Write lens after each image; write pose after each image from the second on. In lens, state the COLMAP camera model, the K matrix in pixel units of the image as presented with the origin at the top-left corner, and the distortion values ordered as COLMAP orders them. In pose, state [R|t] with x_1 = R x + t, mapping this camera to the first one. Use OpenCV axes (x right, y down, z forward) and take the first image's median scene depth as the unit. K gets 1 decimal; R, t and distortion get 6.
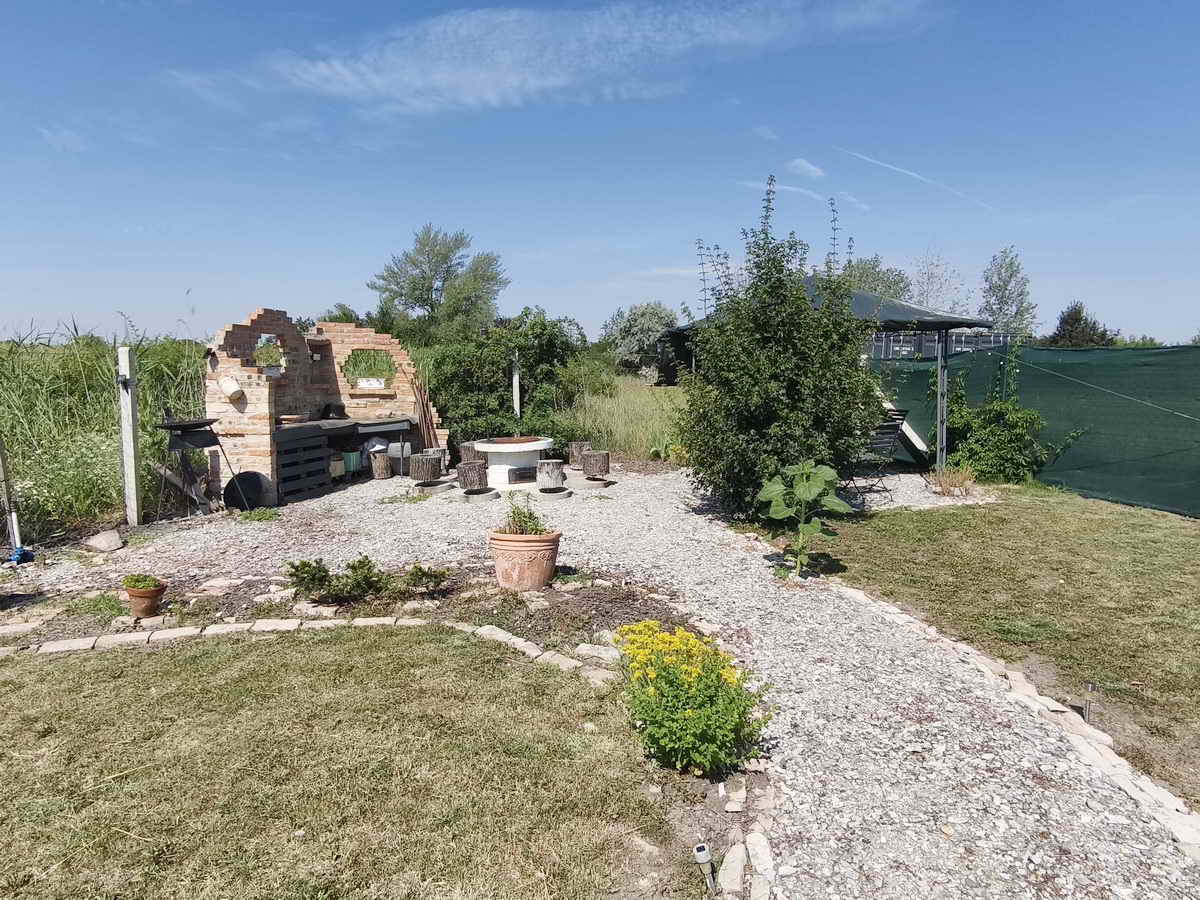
lens RADIAL K [[803.2, 0, 603.1], [0, 803.2, 449.9], [0, 0, 1]] dist [0.008062, 0.001237]
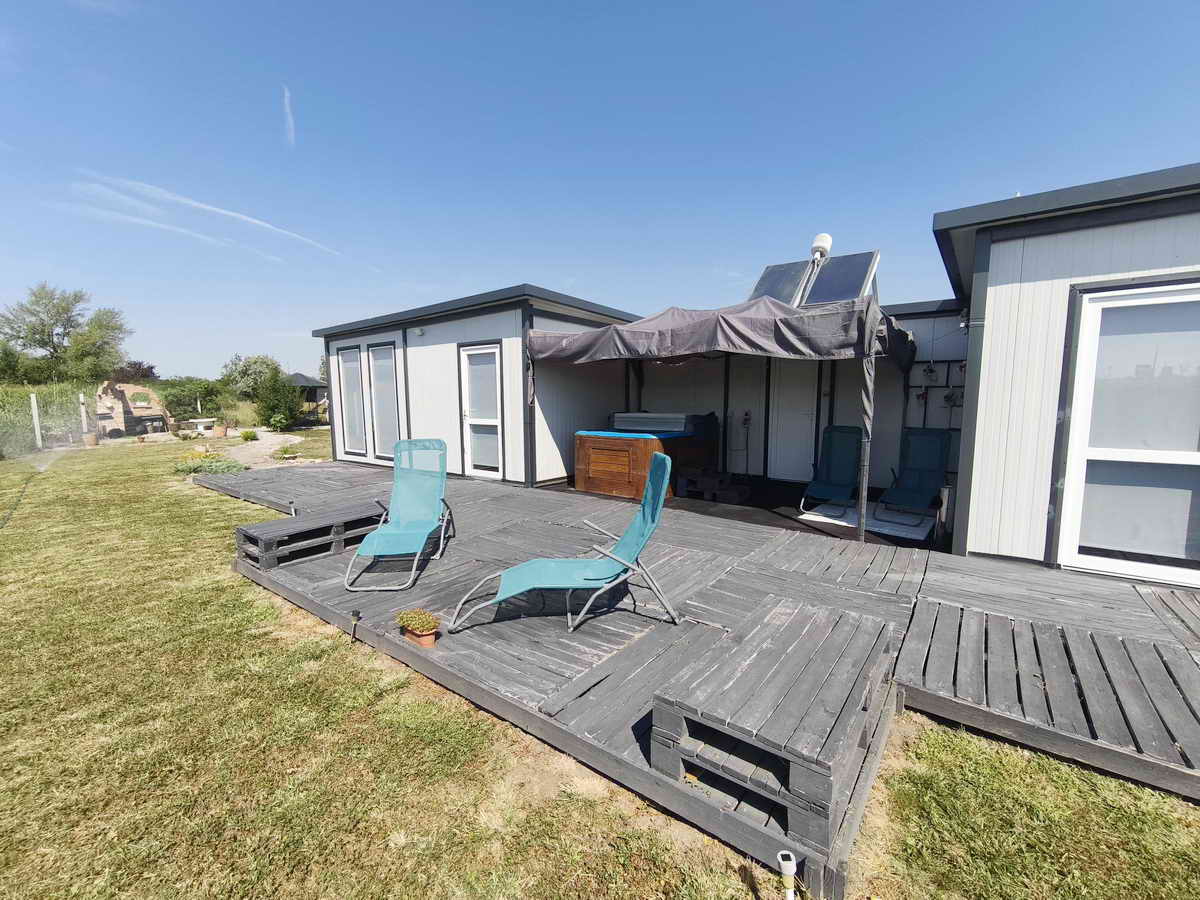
lens RADIAL K [[501.4, 0, 600.6], [0, 501.4, 453.7], [0, 0, 1]] dist [-0.009611, -0.000869]
pose [[0.800990, -0.074360, 0.594042, -0.020323], [0.064982, 0.997193, 0.037205, 0.143209], [-0.595141, 0.008801, 0.803573, -1.490949]]
